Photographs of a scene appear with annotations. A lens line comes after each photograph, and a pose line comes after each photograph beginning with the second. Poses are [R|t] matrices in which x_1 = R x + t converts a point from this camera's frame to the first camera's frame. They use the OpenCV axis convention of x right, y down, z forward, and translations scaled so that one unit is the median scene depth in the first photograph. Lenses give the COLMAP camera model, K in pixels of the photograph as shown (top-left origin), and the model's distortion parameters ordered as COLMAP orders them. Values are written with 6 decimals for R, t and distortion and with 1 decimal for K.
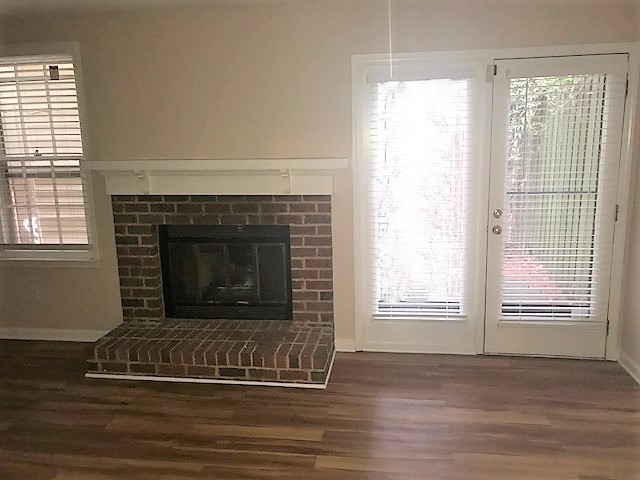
lens RADIAL K [[530.5, 0, 320.0], [0, 530.5, 240.0], [0, 0, 1]] dist [0.102340, -0.168988]
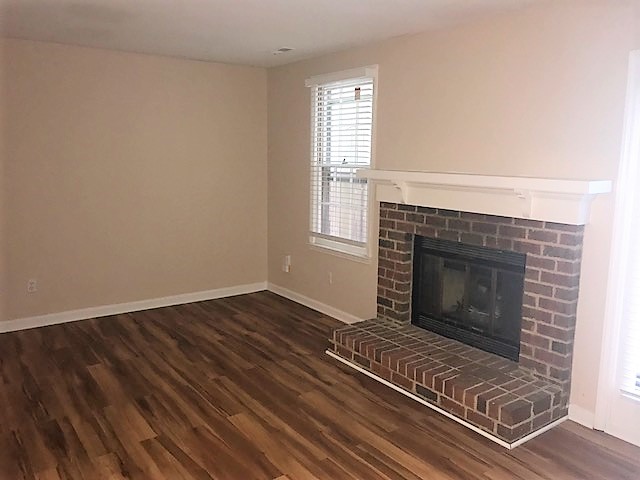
lens RADIAL K [[530.5, 0, 320.0], [0, 530.5, 240.0], [0, 0, 1]] dist [0.102340, -0.168988]
pose [[0.704820, 0.147859, -0.693806, 0.305637], [-0.169128, 0.984858, 0.038074, -0.026647], [0.688930, 0.090507, 0.719155, 0.136175]]
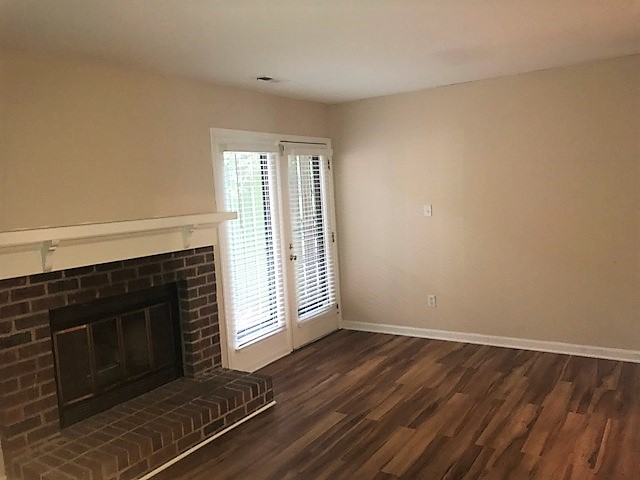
lens RADIAL K [[535.2, 0, 320.0], [0, 535.2, 240.0], [0, 0, 1]] dist [0.003794, 0.006941]
pose [[0.422184, -0.089375, 0.902094, -0.873228], [0.225423, 0.974220, -0.008978, -0.033702], [-0.878035, 0.207143, 0.431447, 0.302423]]
